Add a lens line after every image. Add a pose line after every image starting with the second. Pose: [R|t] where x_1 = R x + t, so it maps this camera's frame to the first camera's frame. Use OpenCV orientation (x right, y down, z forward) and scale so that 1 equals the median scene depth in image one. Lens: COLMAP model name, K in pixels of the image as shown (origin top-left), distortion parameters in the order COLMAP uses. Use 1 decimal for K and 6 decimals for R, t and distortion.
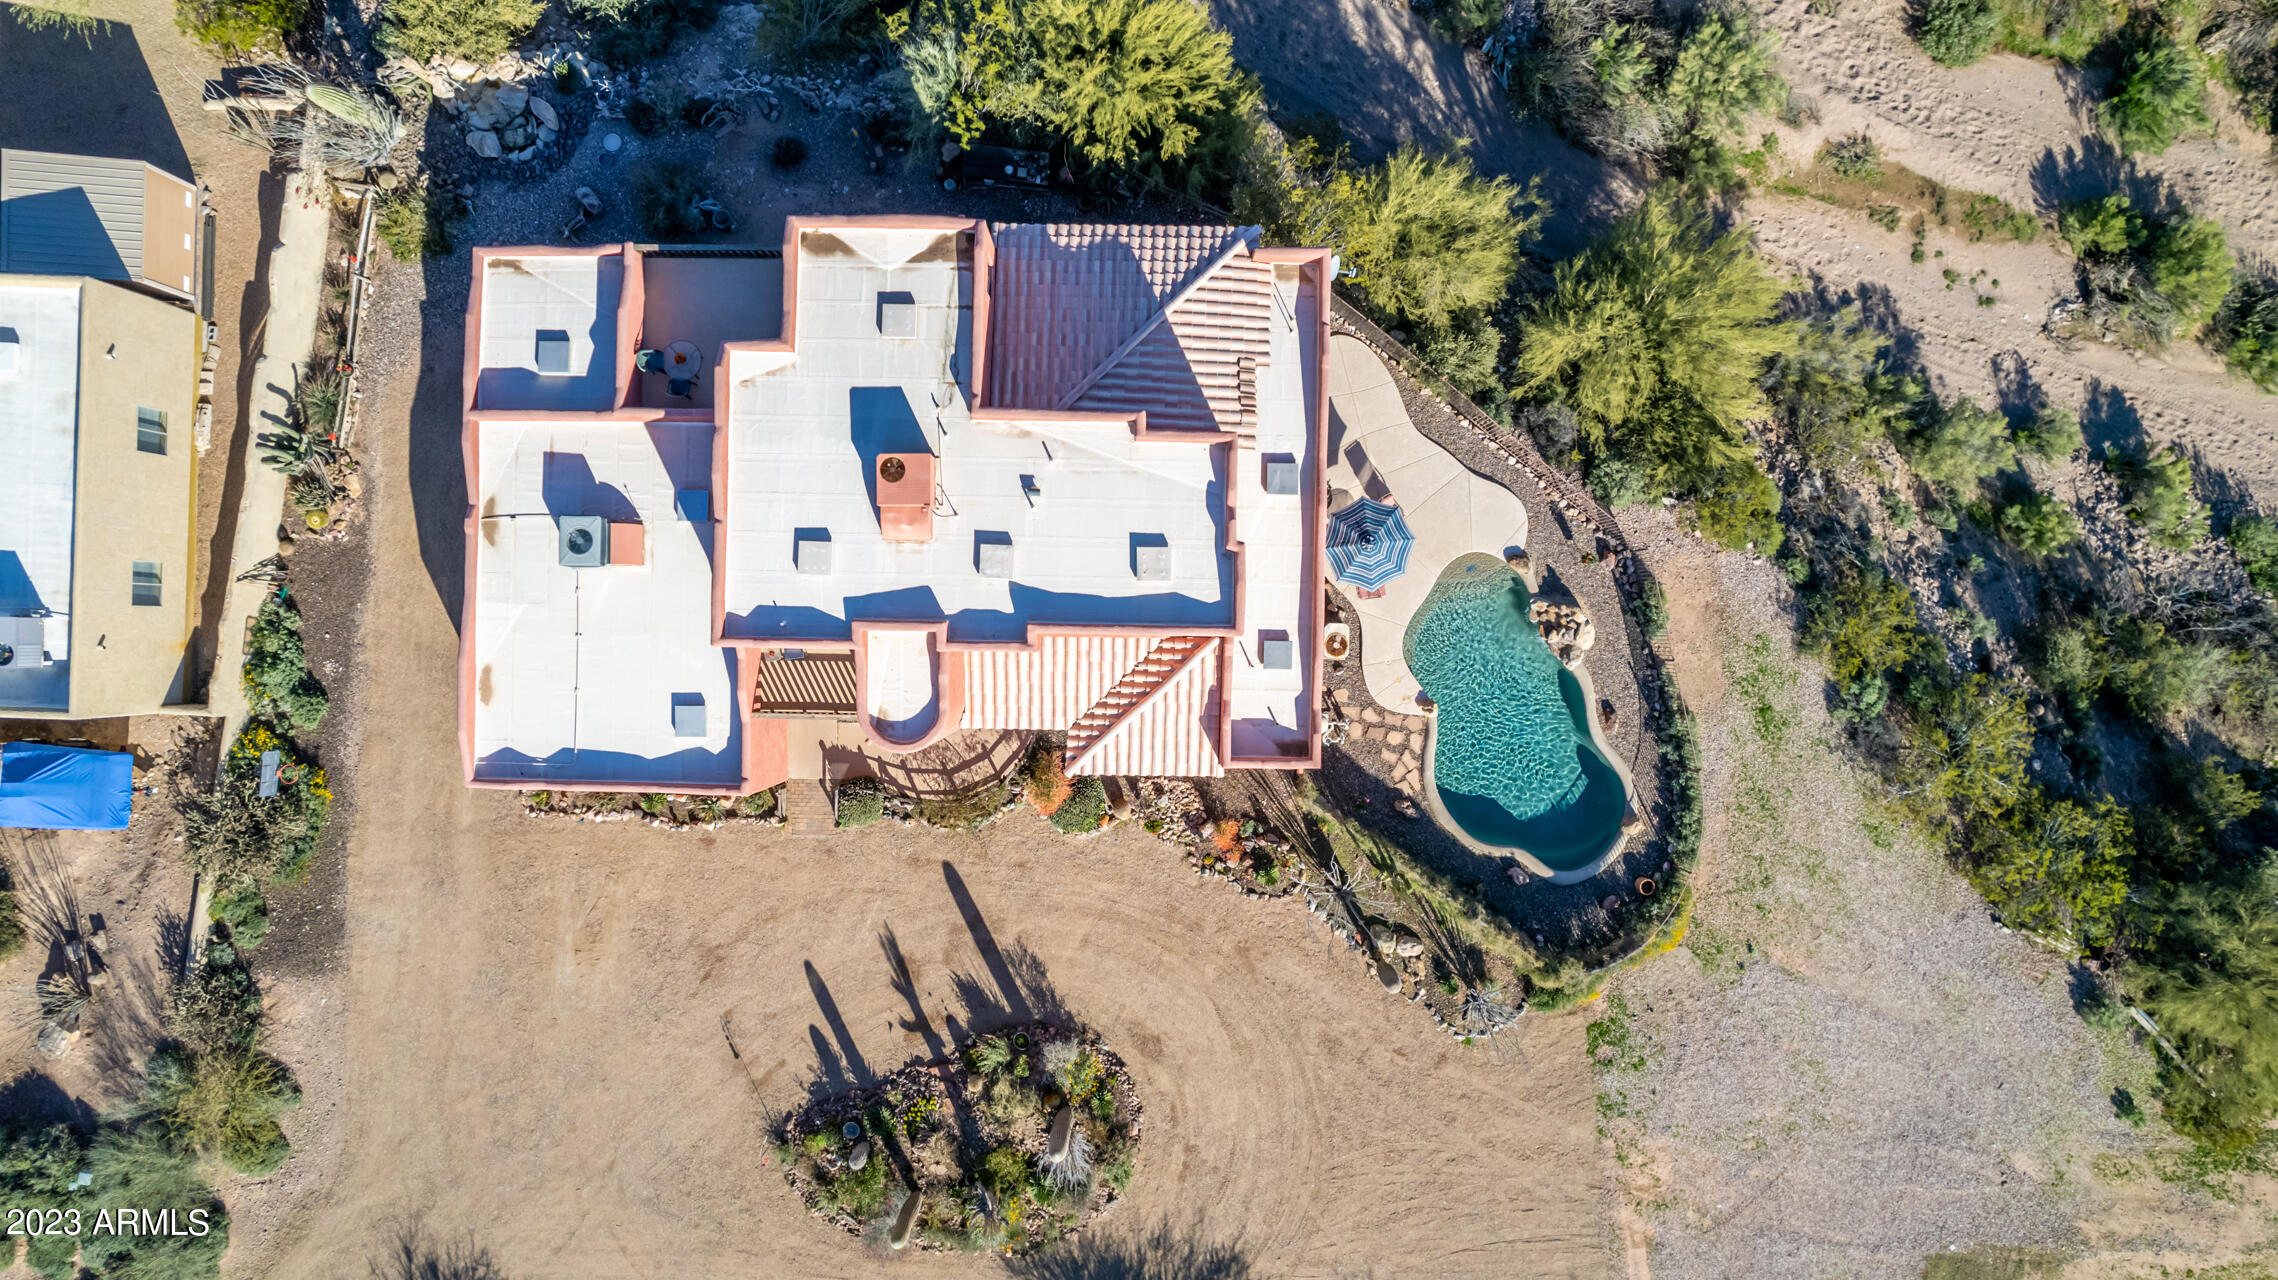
lens RADIAL K [[1471.3, 0, 1149.9], [0, 1471.3, 650.4], [0, 0, 1]] dist [-0.084445, 0.069601]
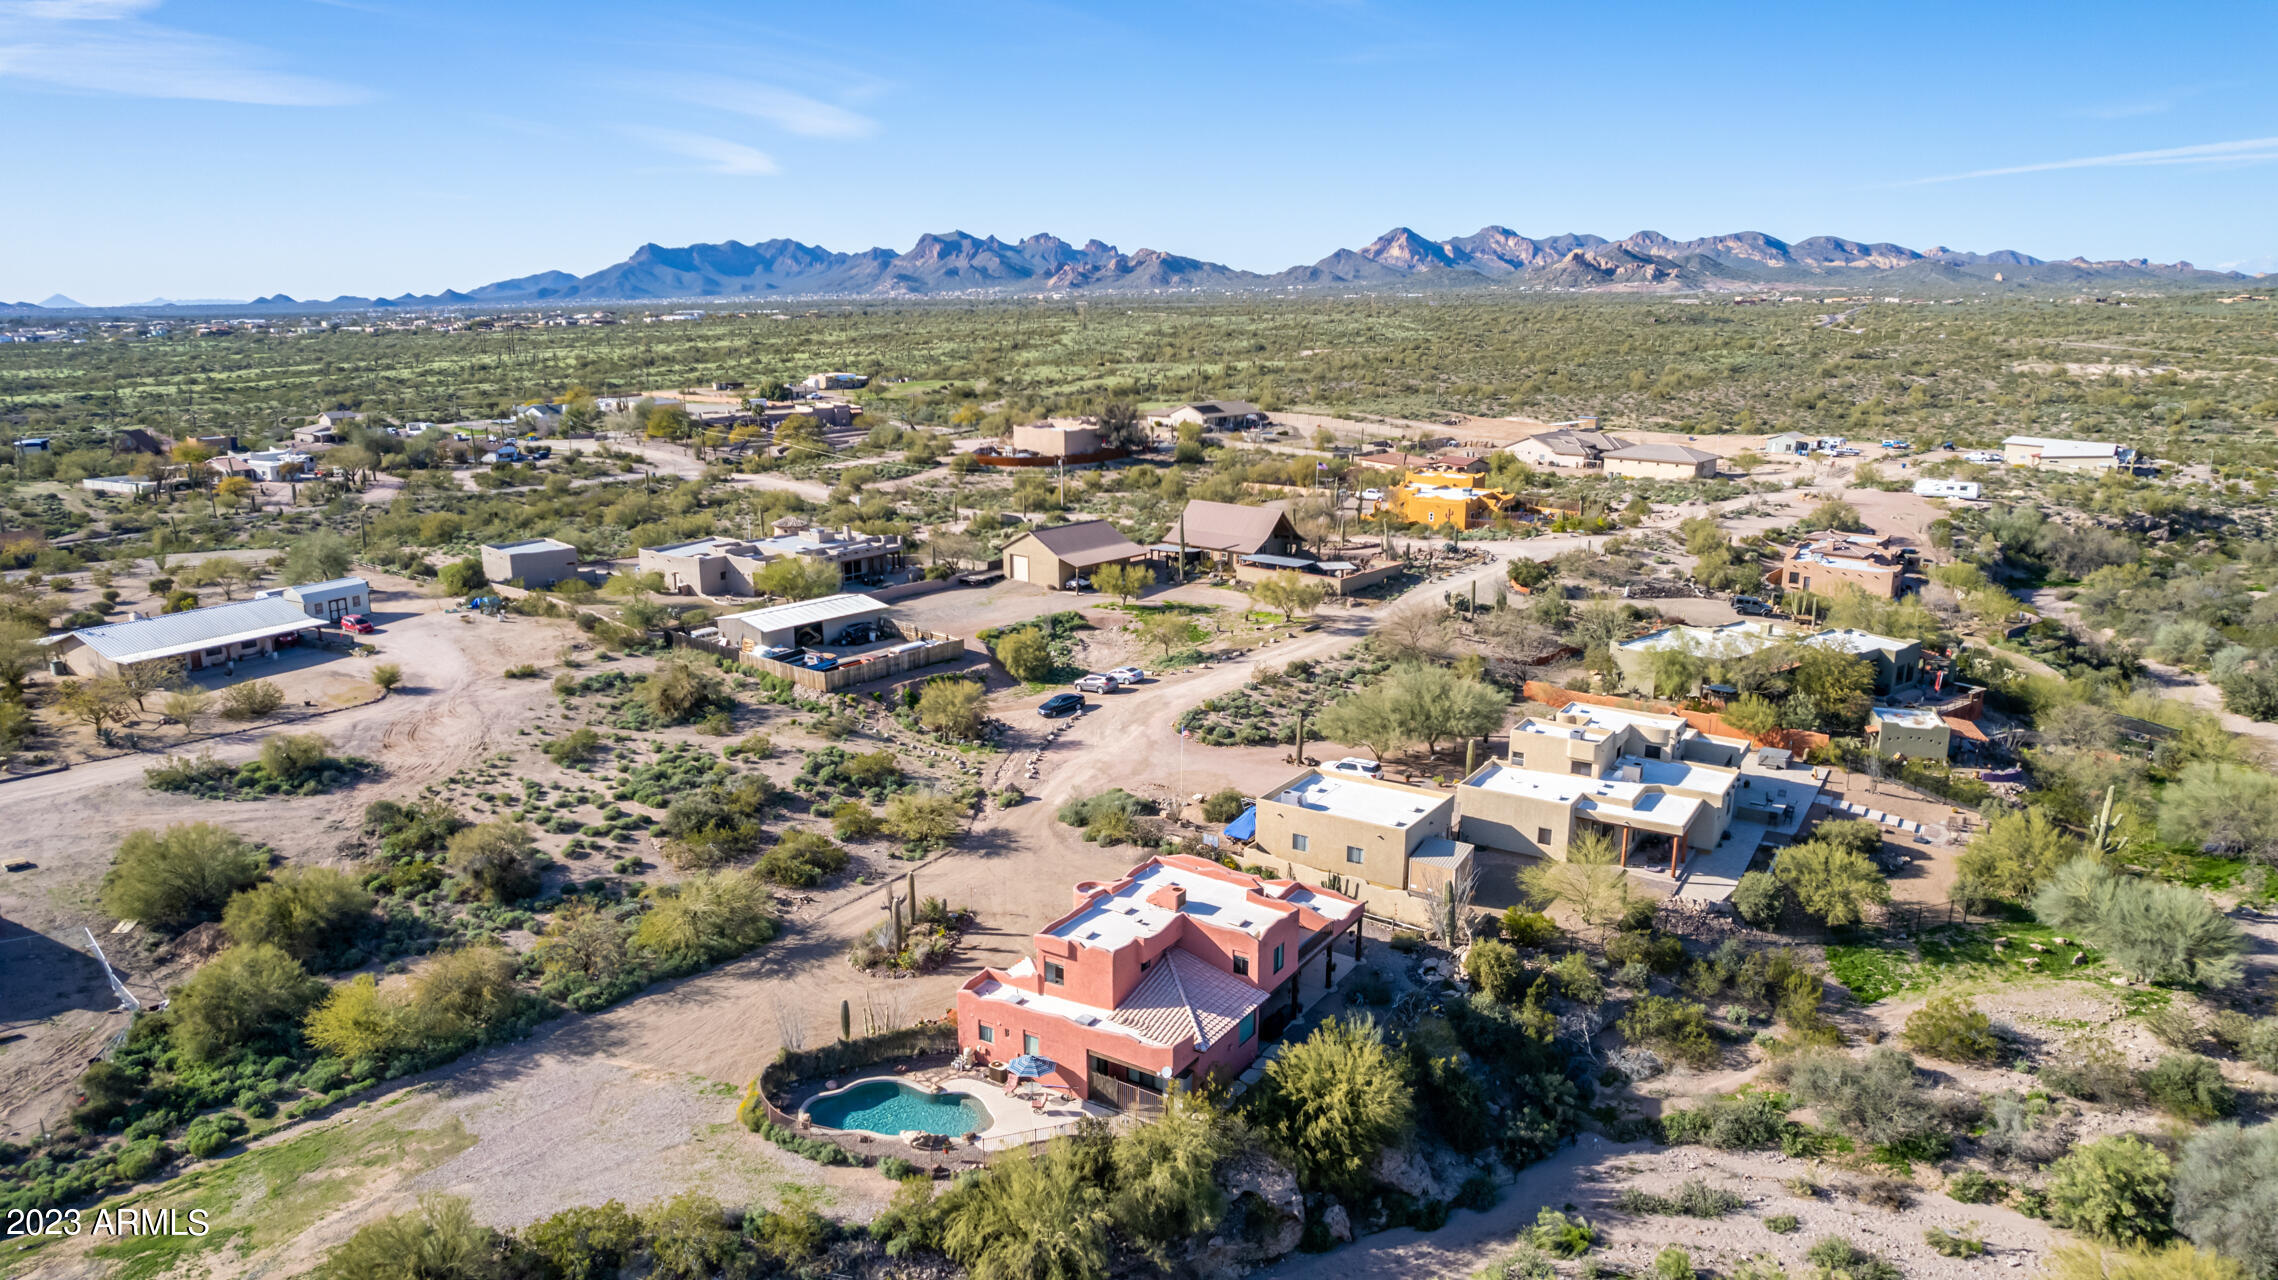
lens RADIAL K [[1471.3, 0, 1127.7], [0, 1471.3, 637.8], [0, 0, 1]] dist [-0.084445, 0.069601]
pose [[-0.539117, 0.191191, -0.820243, 1.410452], [-0.842226, -0.125785, 0.524246, -1.014437], [-0.002944, 0.973460, 0.228839, 0.059449]]
